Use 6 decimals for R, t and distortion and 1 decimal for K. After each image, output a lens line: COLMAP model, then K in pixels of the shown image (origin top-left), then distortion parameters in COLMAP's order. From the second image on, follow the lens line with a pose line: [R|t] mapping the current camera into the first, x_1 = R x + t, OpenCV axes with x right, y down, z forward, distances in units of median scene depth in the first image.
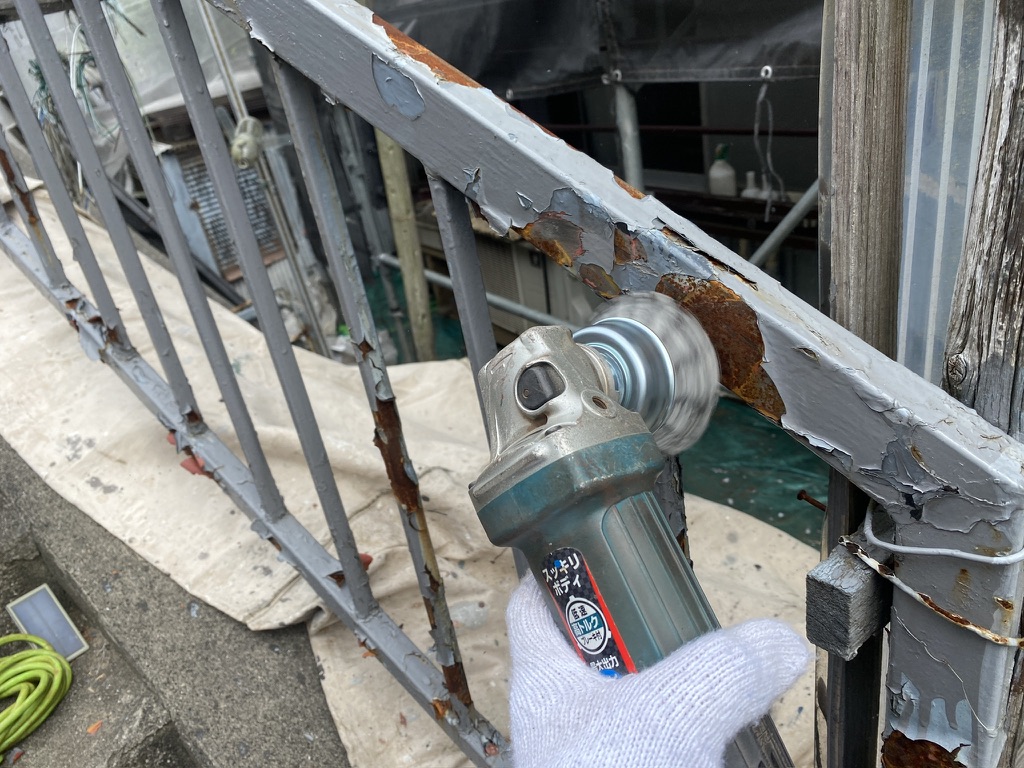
lens RADIAL K [[793.0, 0, 484.8], [0, 793.0, 384.0], [0, 0, 1]] dist [0.003041, -0.004840]
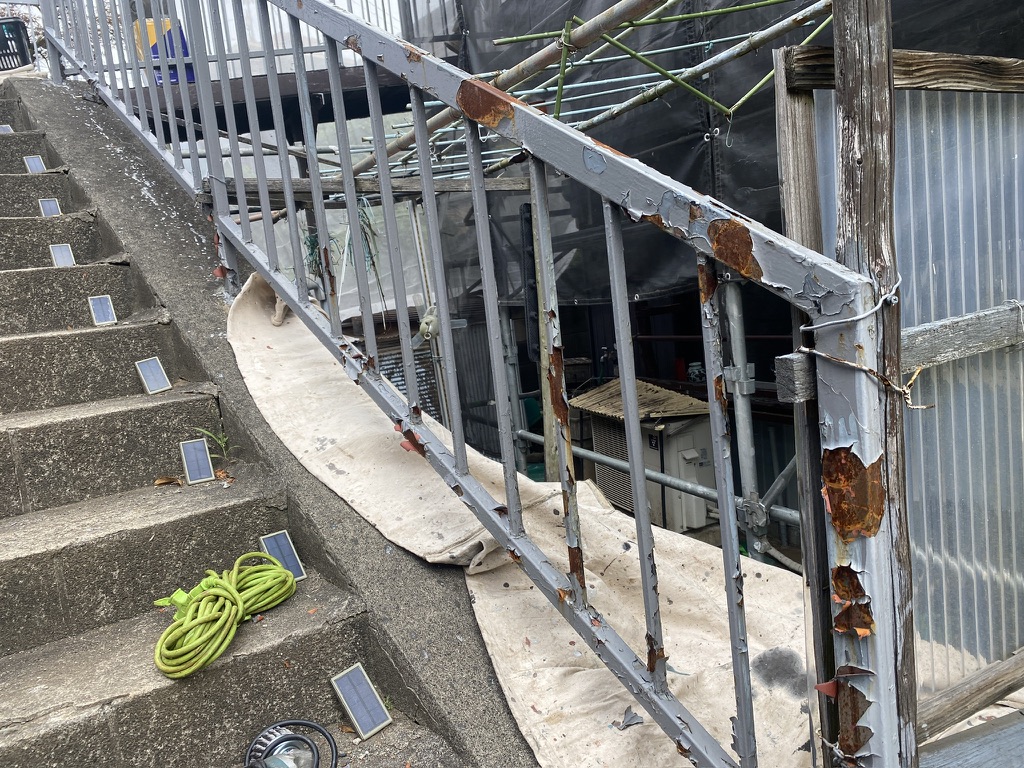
lens RADIAL K [[793.0, 0, 484.8], [0, 793.0, 384.0], [0, 0, 1]] dist [0.003041, -0.004840]
pose [[0.982300, 0.094018, -0.162010, 0.002466], [-0.140094, 0.942878, -0.302249, 0.420422], [0.124339, 0.319596, 0.939361, -0.409100]]
